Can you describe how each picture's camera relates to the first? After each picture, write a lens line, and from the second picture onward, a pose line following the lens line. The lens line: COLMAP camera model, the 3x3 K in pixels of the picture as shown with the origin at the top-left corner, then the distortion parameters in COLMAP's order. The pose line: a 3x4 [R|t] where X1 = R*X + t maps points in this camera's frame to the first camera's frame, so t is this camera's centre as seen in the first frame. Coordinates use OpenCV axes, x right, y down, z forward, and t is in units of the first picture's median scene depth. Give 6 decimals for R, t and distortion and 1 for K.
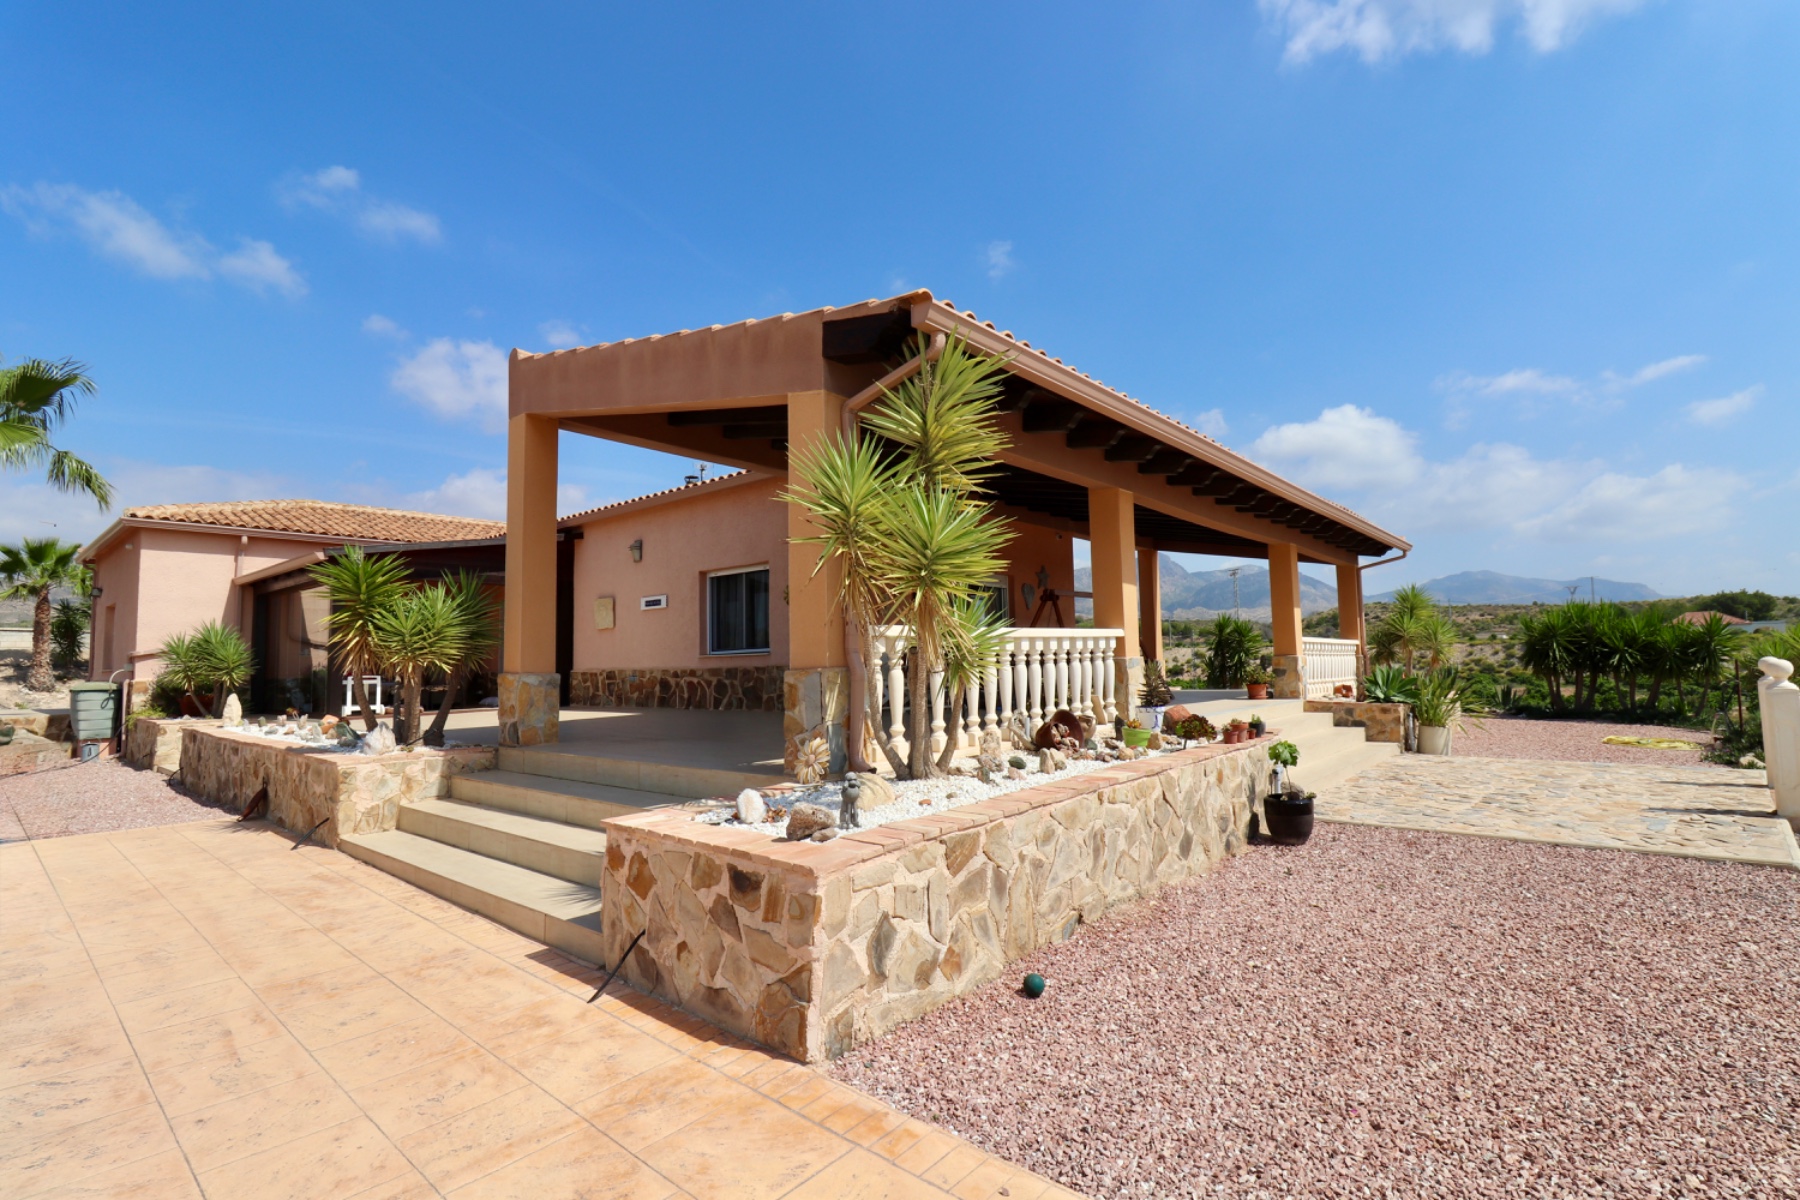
lens RADIAL K [[839.4, 0, 900.0], [0, 839.4, 600.0], [0, 0, 1]] dist [0.021140, -0.026640]
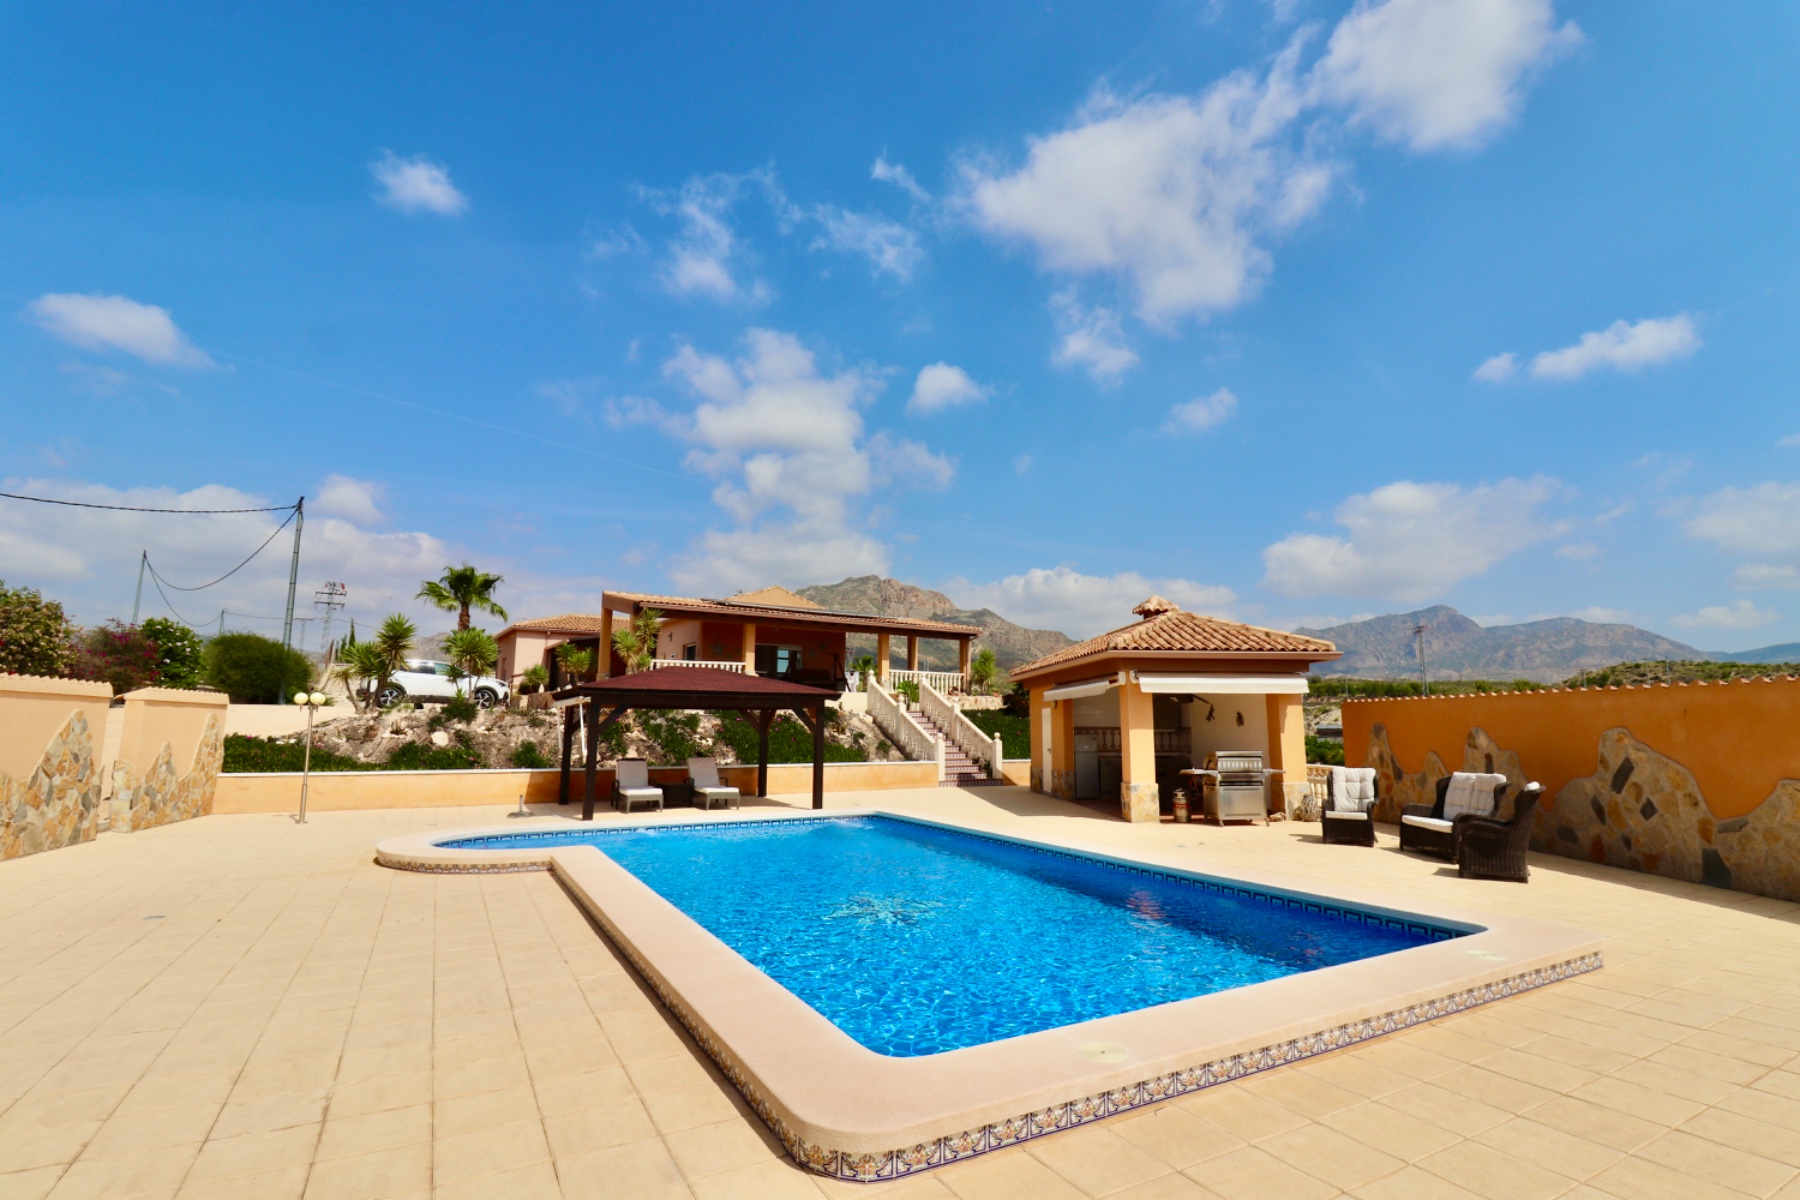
lens RADIAL K [[839.4, 0, 900.0], [0, 839.4, 600.0], [0, 0, 1]] dist [0.021140, -0.026640]
pose [[0.956863, -0.019484, -0.289887, 1.148684], [-0.001446, 0.997417, -0.071812, 0.016107], [0.290537, 0.069133, 0.954363, -1.334813]]
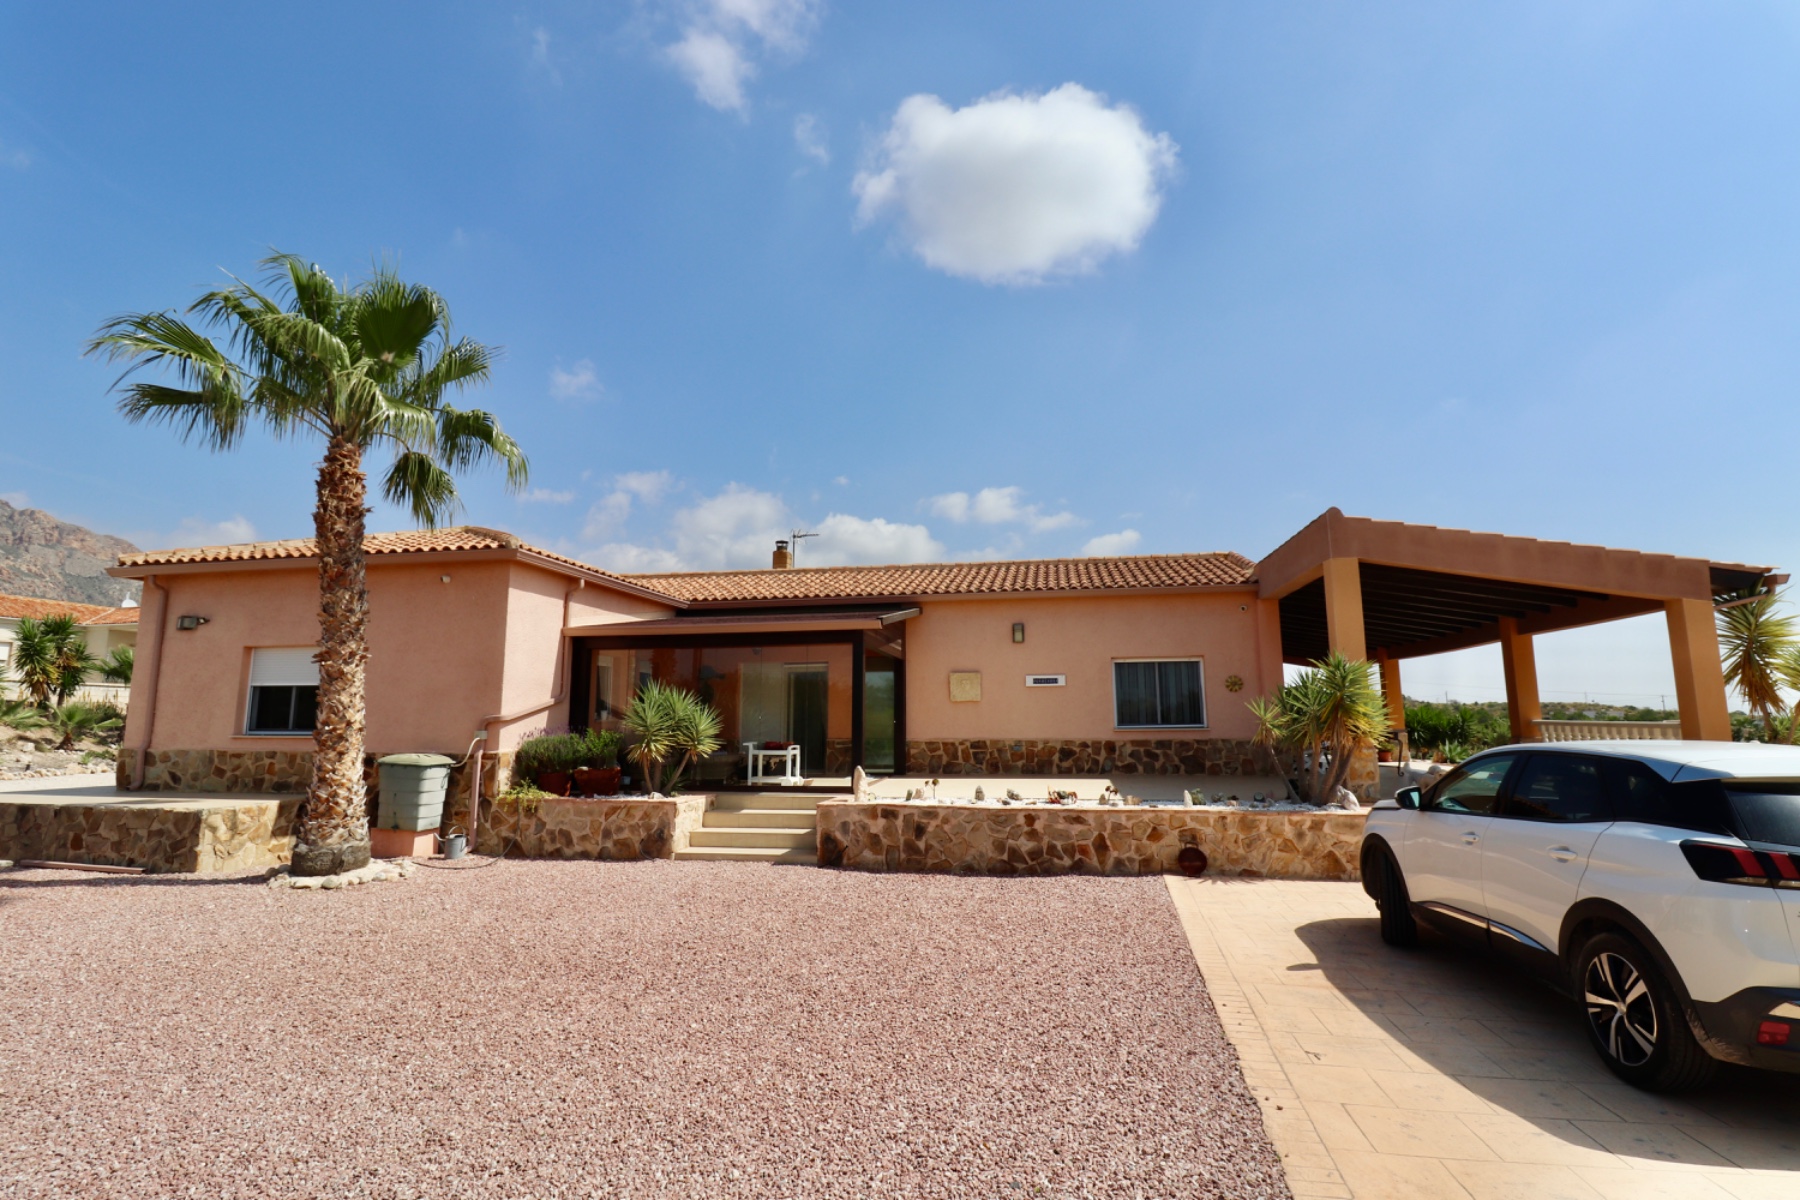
lens RADIAL K [[839.4, 0, 900.0], [0, 839.4, 600.0], [0, 0, 1]] dist [0.021140, -0.026640]
pose [[0.860721, 0.087601, 0.501483, -0.993540], [-0.050022, 0.994870, -0.087932, 0.004170], [-0.506613, 0.050600, 0.860688, 0.110296]]
